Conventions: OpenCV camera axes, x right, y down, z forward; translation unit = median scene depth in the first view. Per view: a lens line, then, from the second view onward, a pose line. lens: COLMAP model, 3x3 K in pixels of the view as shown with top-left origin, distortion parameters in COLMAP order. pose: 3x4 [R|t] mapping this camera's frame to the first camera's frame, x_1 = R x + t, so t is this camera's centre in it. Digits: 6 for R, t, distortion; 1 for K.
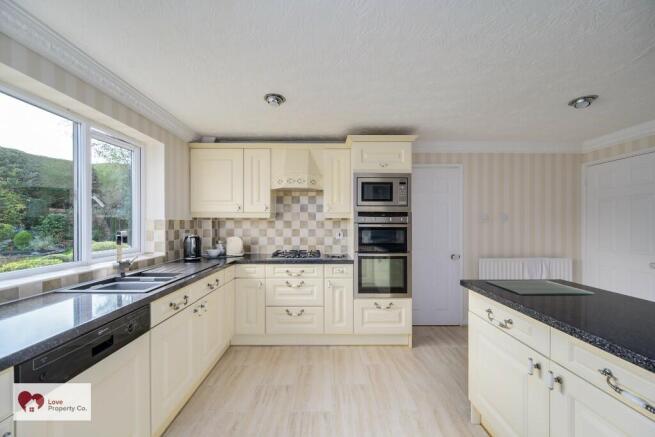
lens RADIAL K [[262.1, 0, 324.8], [0, 262.1, 219.8], [0, 0, 1]] dist [0.000484, -0.000013]
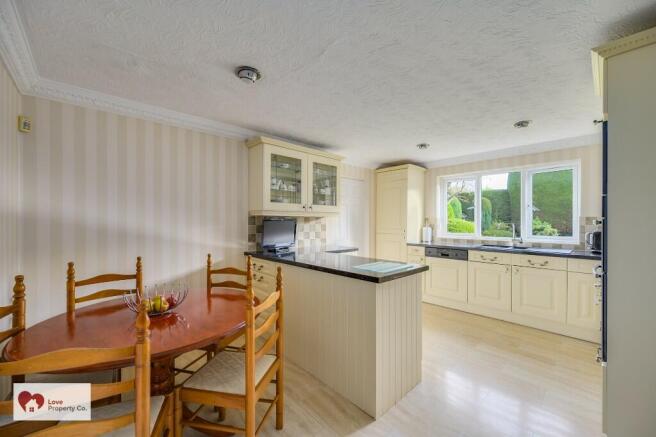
lens RADIAL K [[262.5, 0, 326.5], [0, 262.5, 219.0], [0, 0, 1]] dist [0.000484, -0.000013]
pose [[-0.725771, -0.002260, -0.687932, 1.939945], [0.000726, 0.999992, -0.004050, 0.019475], [0.687936, -0.003439, -0.725764, 1.765985]]
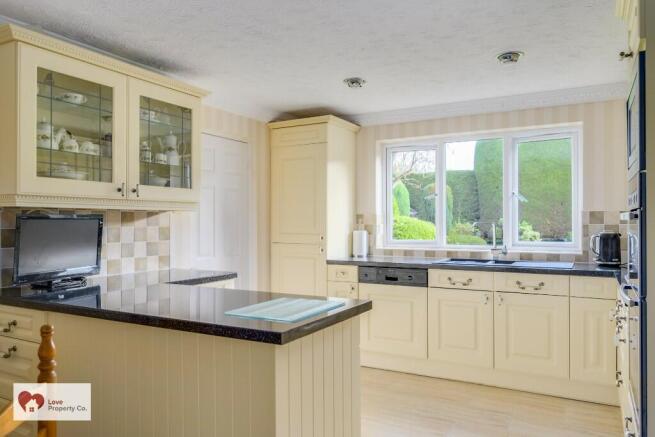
lens RADIAL K [[467.9, 0, 323.9], [0, 467.9, 220.4], [0, 0, 1]] dist [-0.006486, 0.004274]
pose [[-0.483897, 0.001810, -0.875123, 1.784858], [0.006256, 0.999979, -0.001391, 0.038531], [0.875102, -0.006147, -0.483899, 1.632593]]
